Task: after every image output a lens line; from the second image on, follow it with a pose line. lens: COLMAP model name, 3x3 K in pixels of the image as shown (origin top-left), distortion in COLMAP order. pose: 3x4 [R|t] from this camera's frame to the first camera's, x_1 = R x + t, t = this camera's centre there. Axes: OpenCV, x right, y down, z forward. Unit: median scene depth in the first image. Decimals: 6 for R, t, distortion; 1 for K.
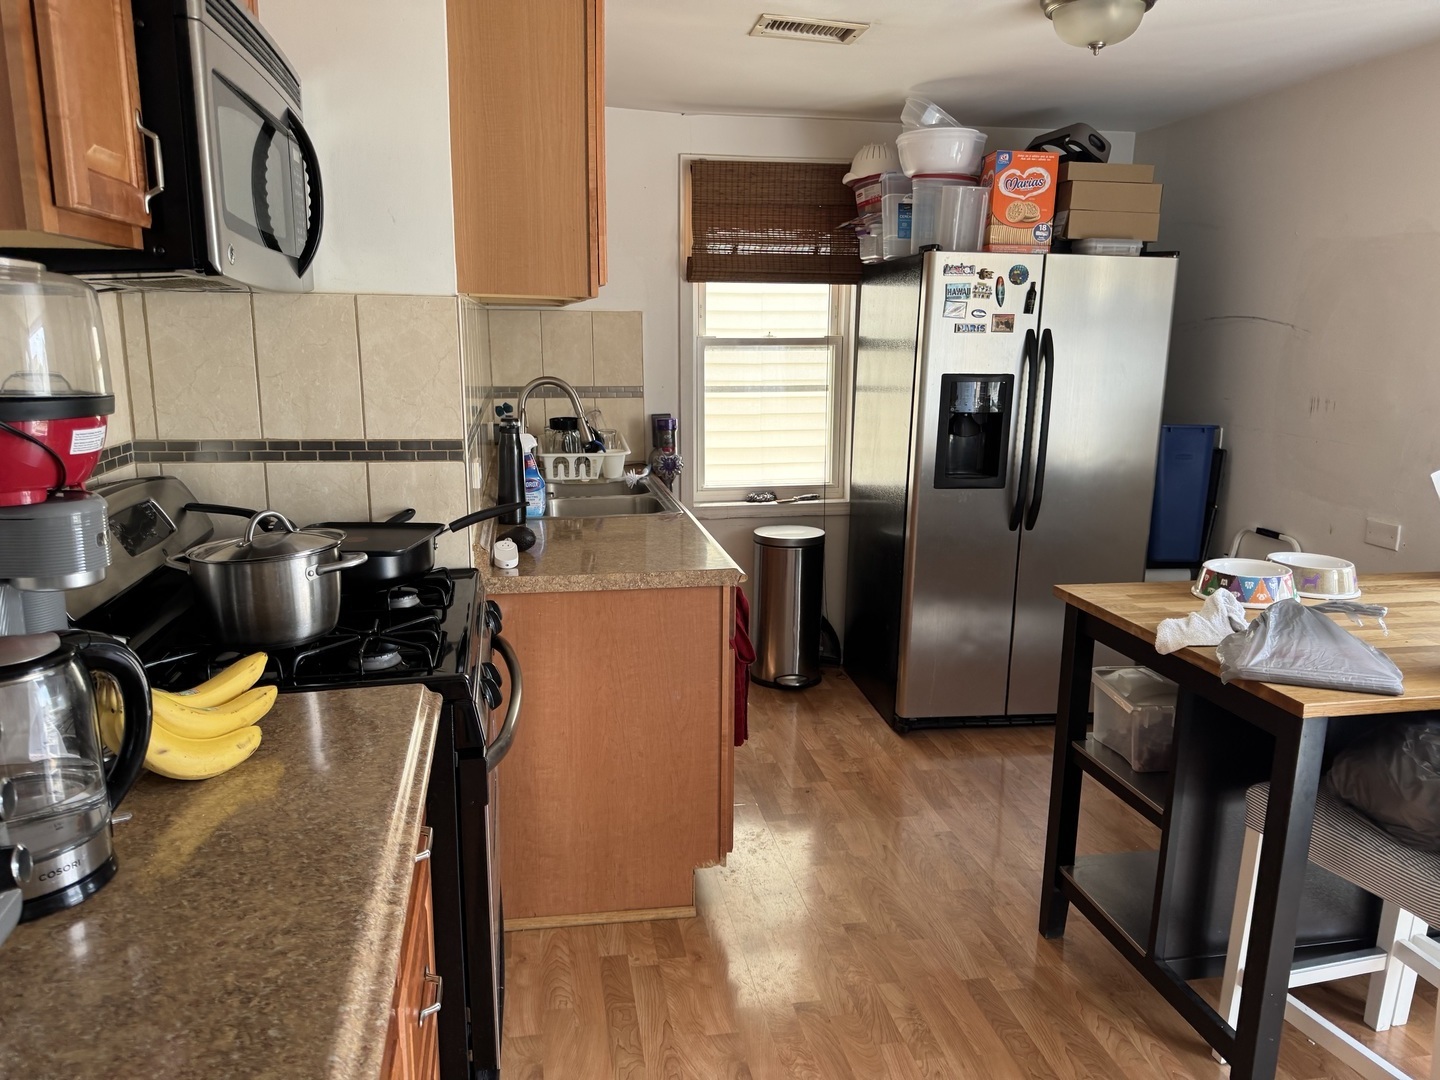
lens RADIAL K [[1020.1, 0, 720.0], [0, 1020.1, 540.0], [0, 0, 1]] dist [0.034821, -0.008693]
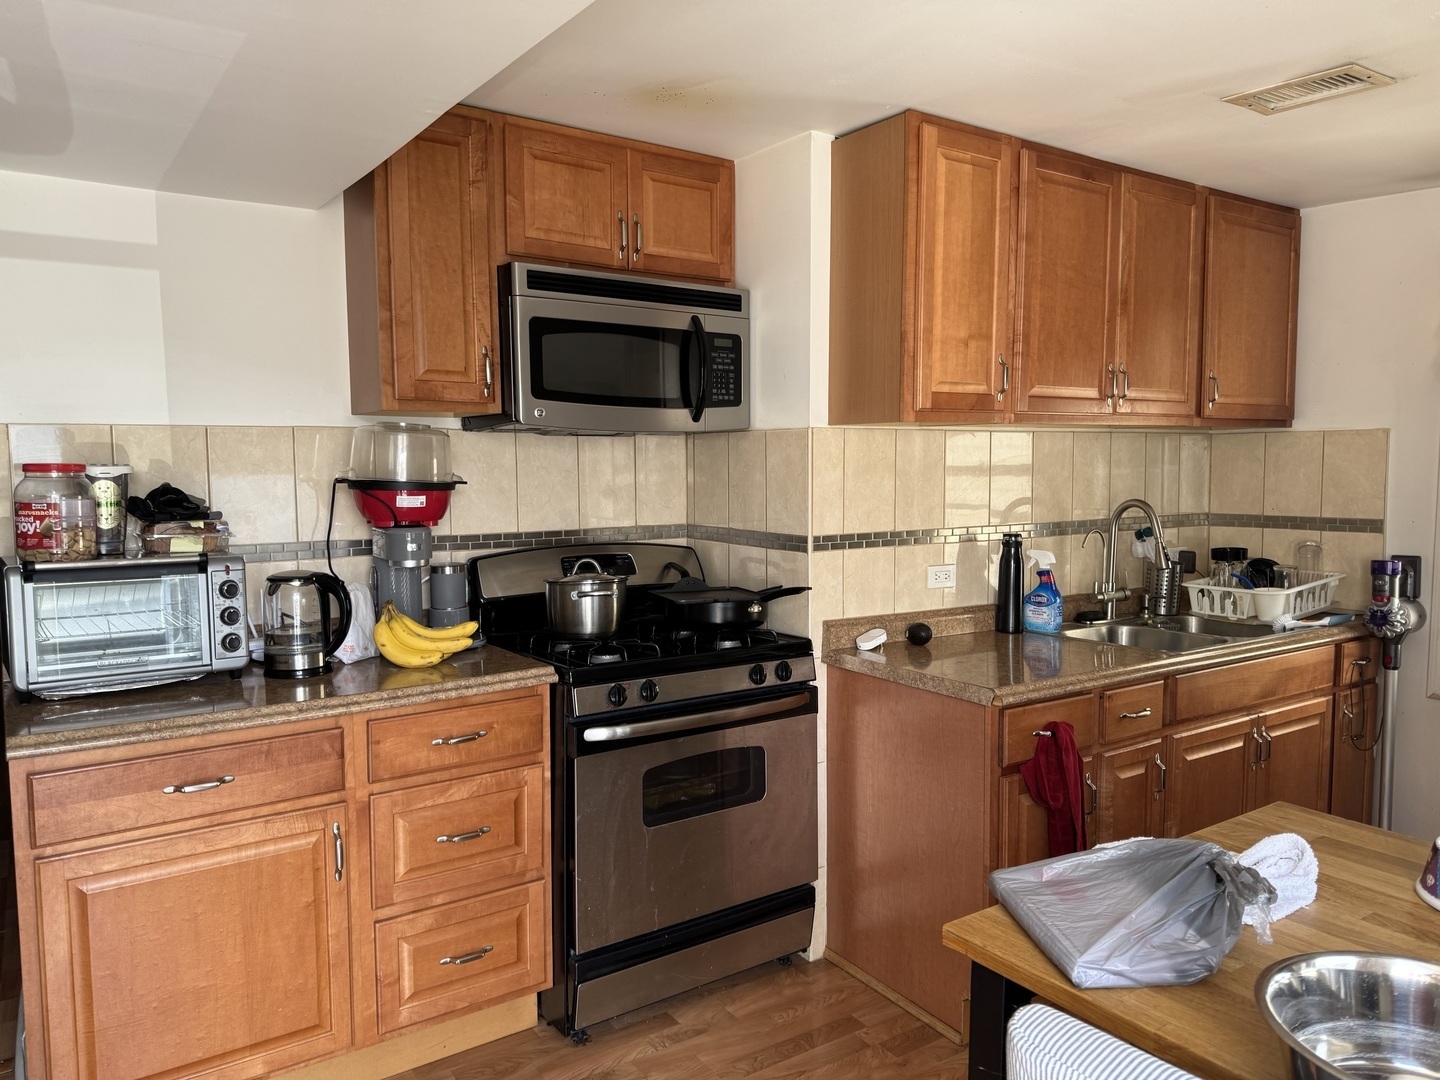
lens RADIAL K [[1020.1, 0, 720.0], [0, 1020.1, 540.0], [0, 0, 1]] dist [0.034821, -0.008693]
pose [[0.398306, 0.057103, -0.915473, 0.559094], [-0.179241, 0.983665, -0.016628, -0.034001], [0.899569, 0.170713, 0.402035, 0.251809]]
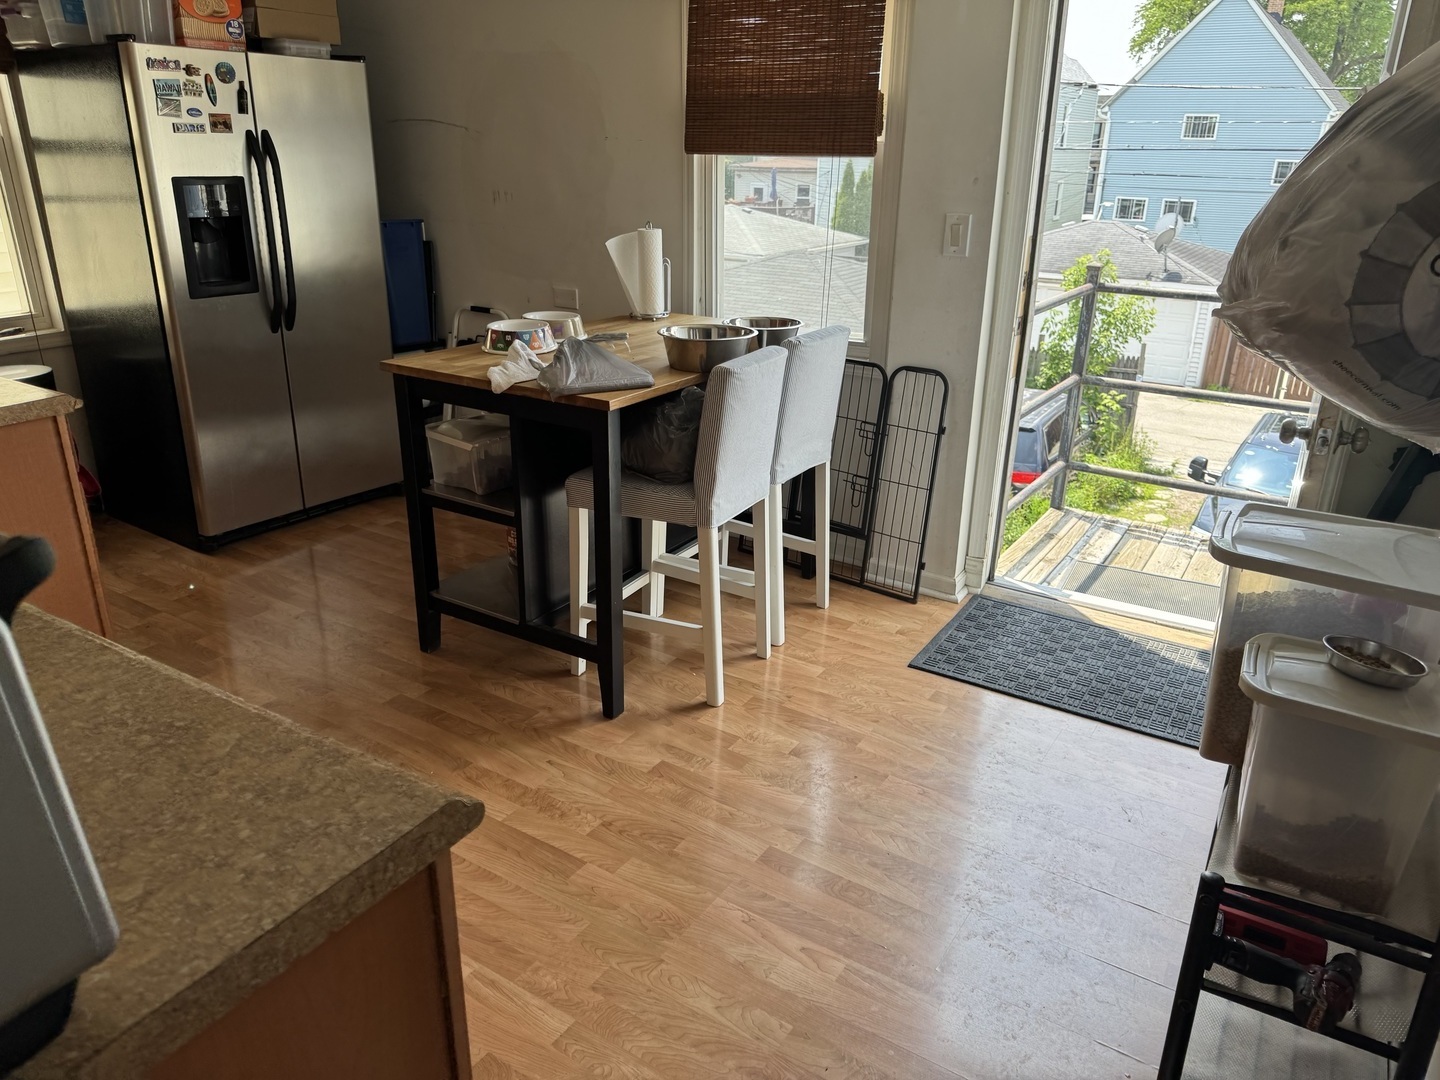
lens RADIAL K [[1022.0, 0, 720.0], [0, 1022.0, 540.0], [0, 0, 1]] dist [-0.017171, 0.002908]
pose [[0.692095, -0.261883, 0.672623, -0.157269], [0.138016, 0.962681, 0.232803, 0.015068], [-0.708488, -0.068289, 0.702411, -0.062888]]
